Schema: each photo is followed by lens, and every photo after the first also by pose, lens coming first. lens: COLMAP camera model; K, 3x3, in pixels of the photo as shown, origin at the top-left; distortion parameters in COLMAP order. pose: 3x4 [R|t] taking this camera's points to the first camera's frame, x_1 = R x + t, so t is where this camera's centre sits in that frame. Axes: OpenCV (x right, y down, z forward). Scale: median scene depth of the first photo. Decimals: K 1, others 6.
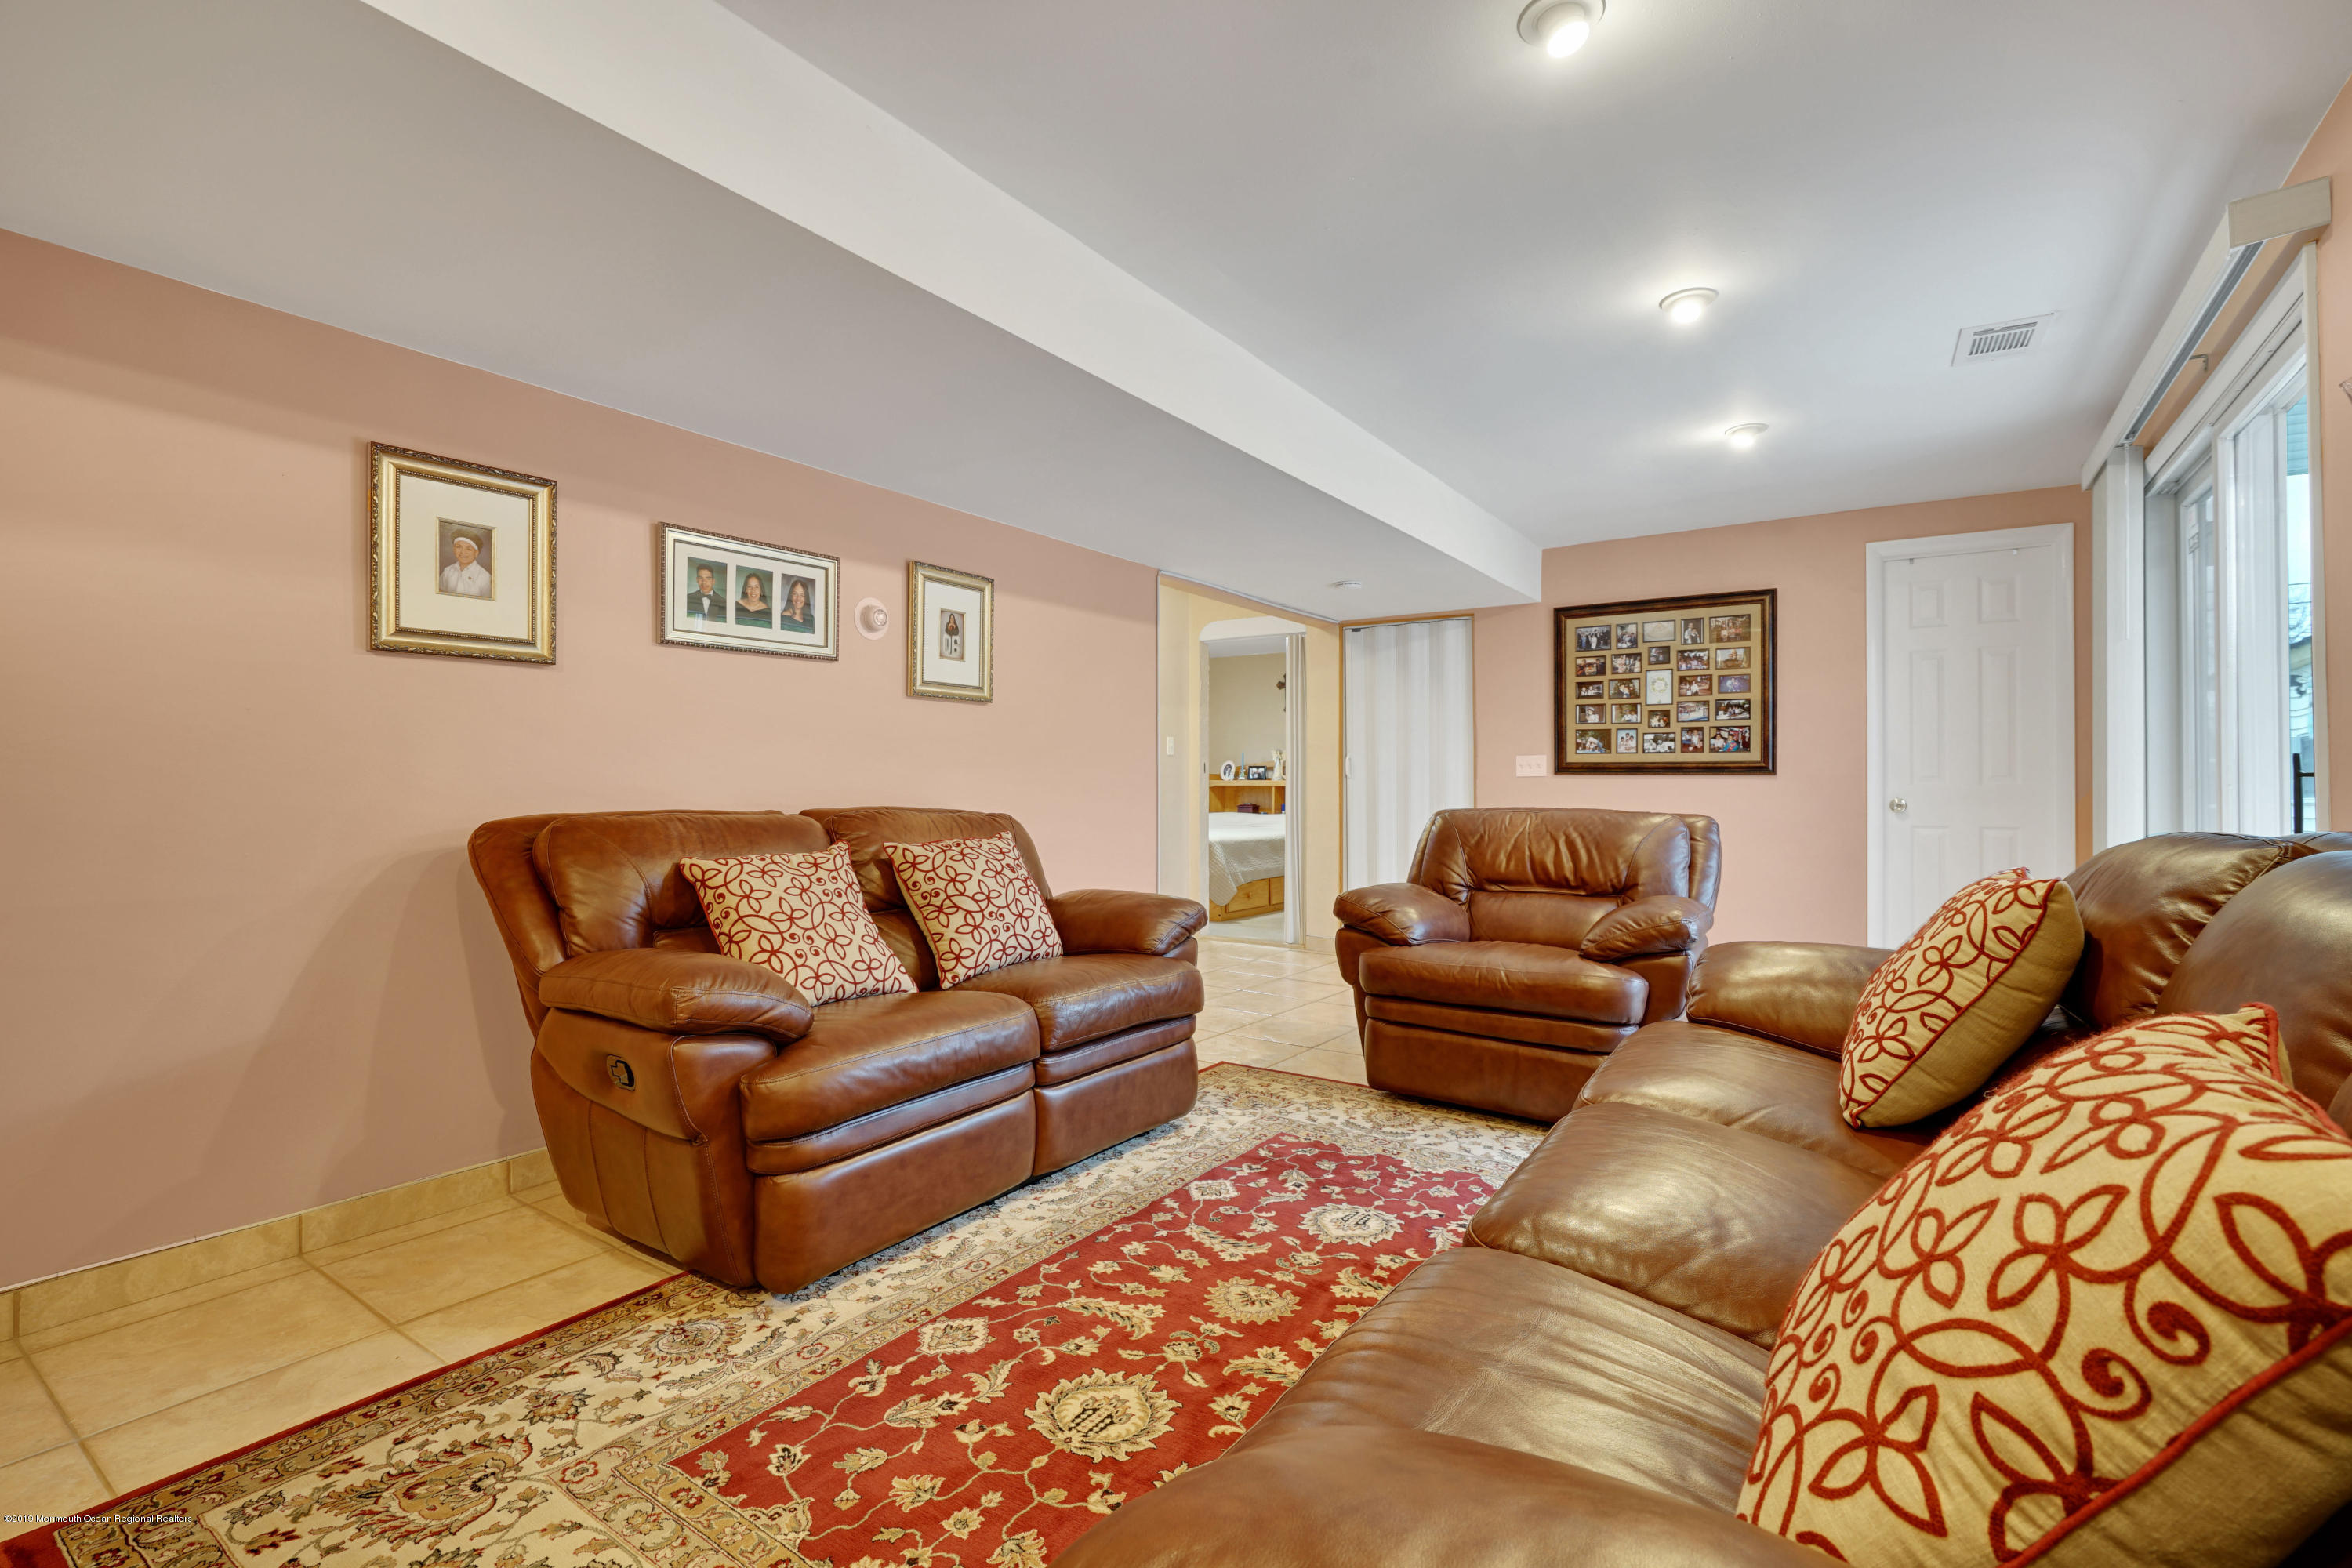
lens RADIAL K [[1069.6, 0, 1174.2], [0, 1069.6, 785.5], [0, 0, 1]] dist [-0.009301, 0.003253]
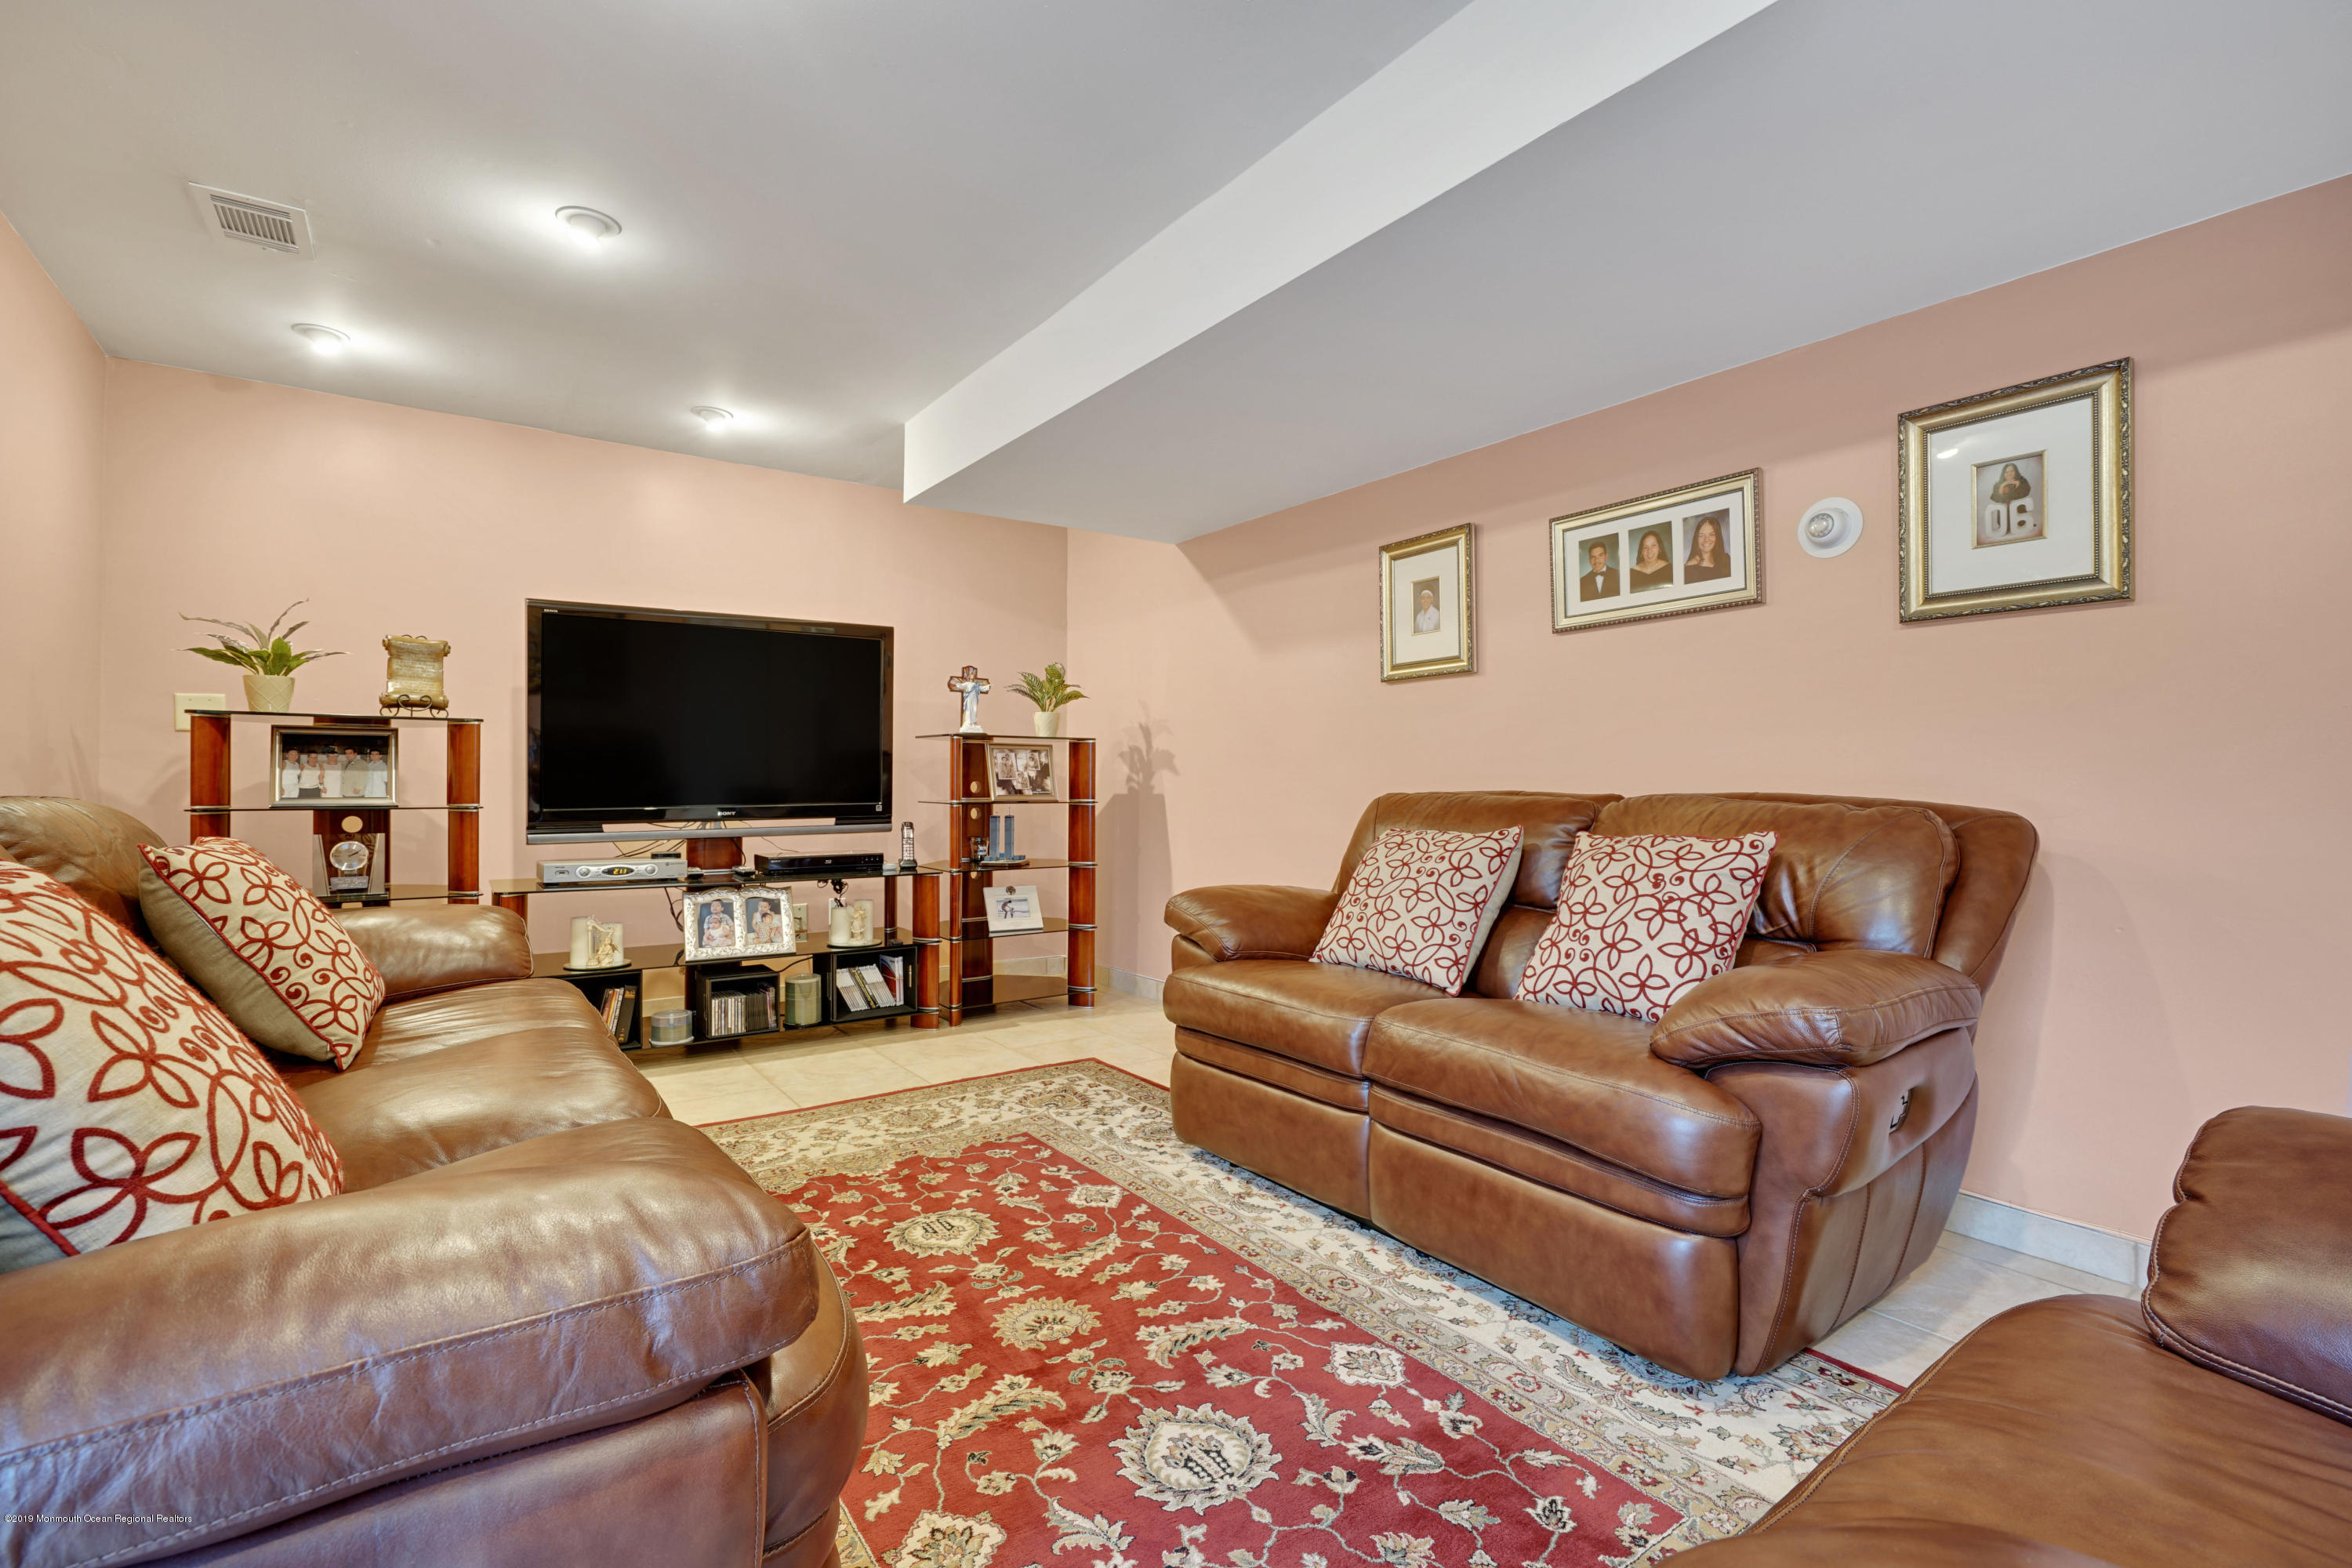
lens RADIAL K [[1069.6, 0, 1176.5], [0, 1069.6, 779.2], [0, 0, 1]] dist [-0.009301, 0.003253]
pose [[-0.347411, -0.011110, -0.937647, 0.743864], [-0.007099, 0.999932, -0.009217, 0.026716], [0.937686, 0.003454, -0.347467, 1.193058]]
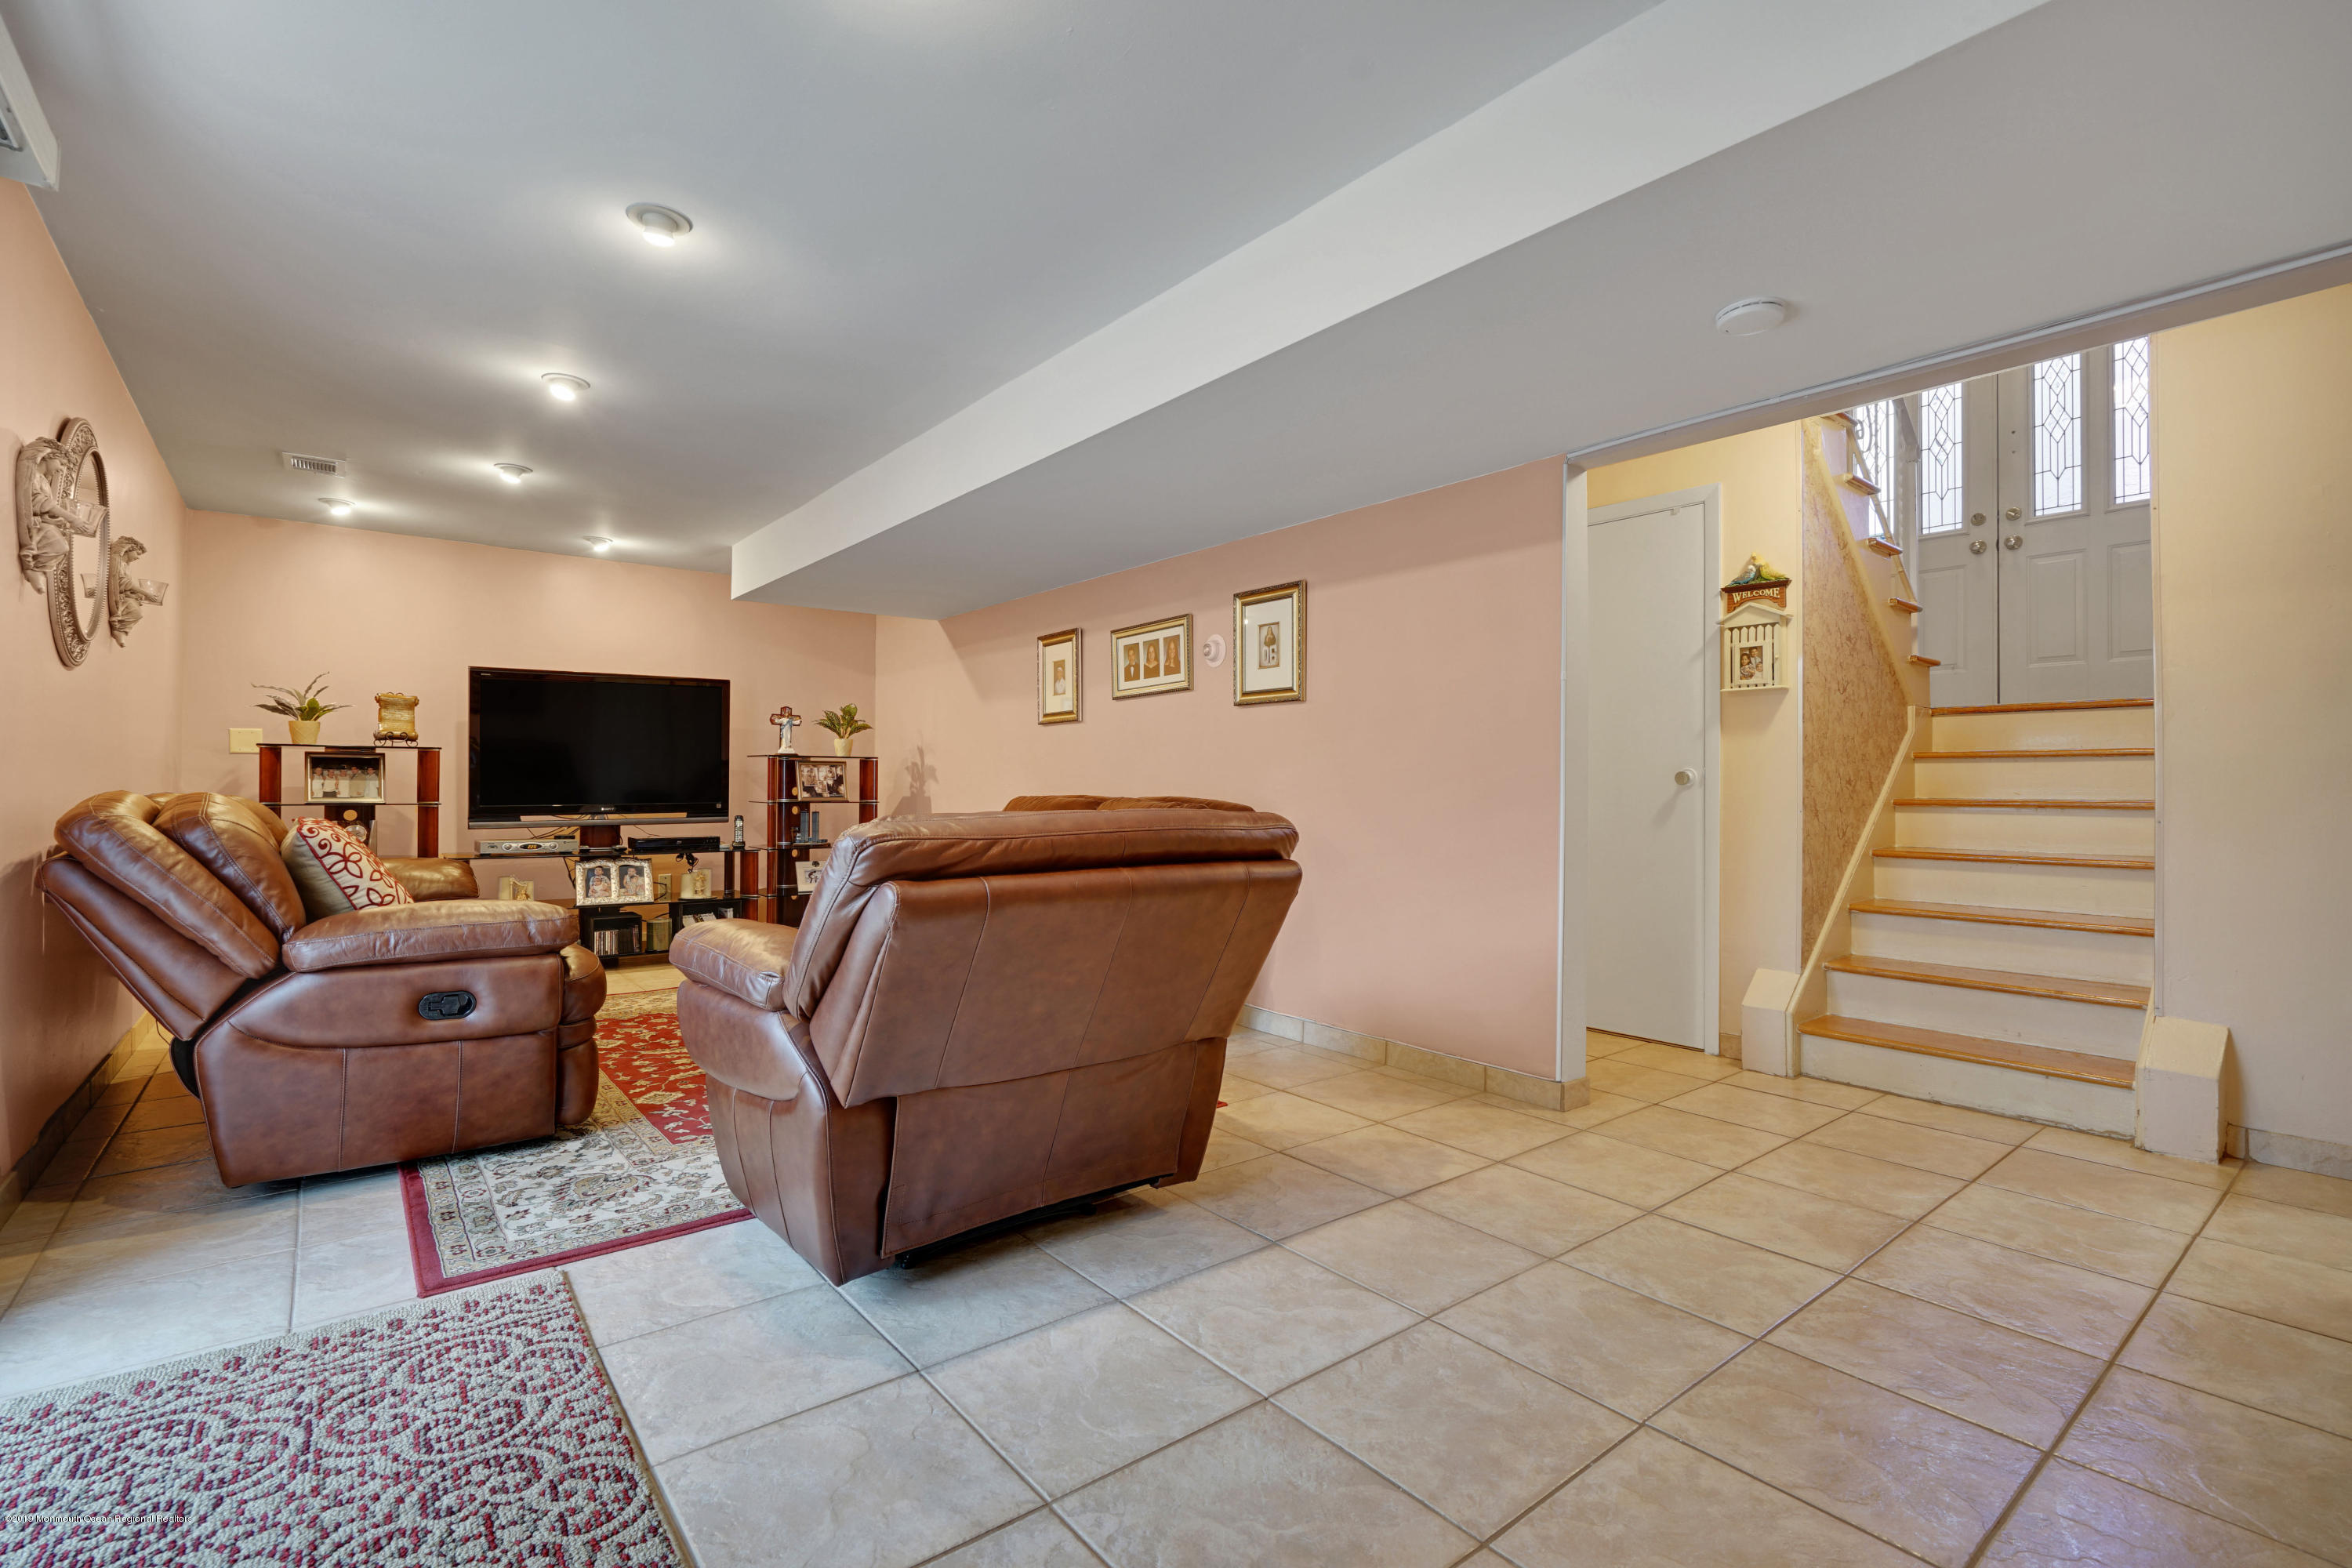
lens RADIAL K [[1069.6, 0, 1179.8], [0, 1069.6, 779.0], [0, 0, 1]] dist [-0.009301, 0.003253]
pose [[-0.291940, -0.014561, -0.956326, 1.356186], [-0.009238, 0.999880, -0.012404, 0.019643], [0.956392, 0.005213, -0.292040, 1.894136]]
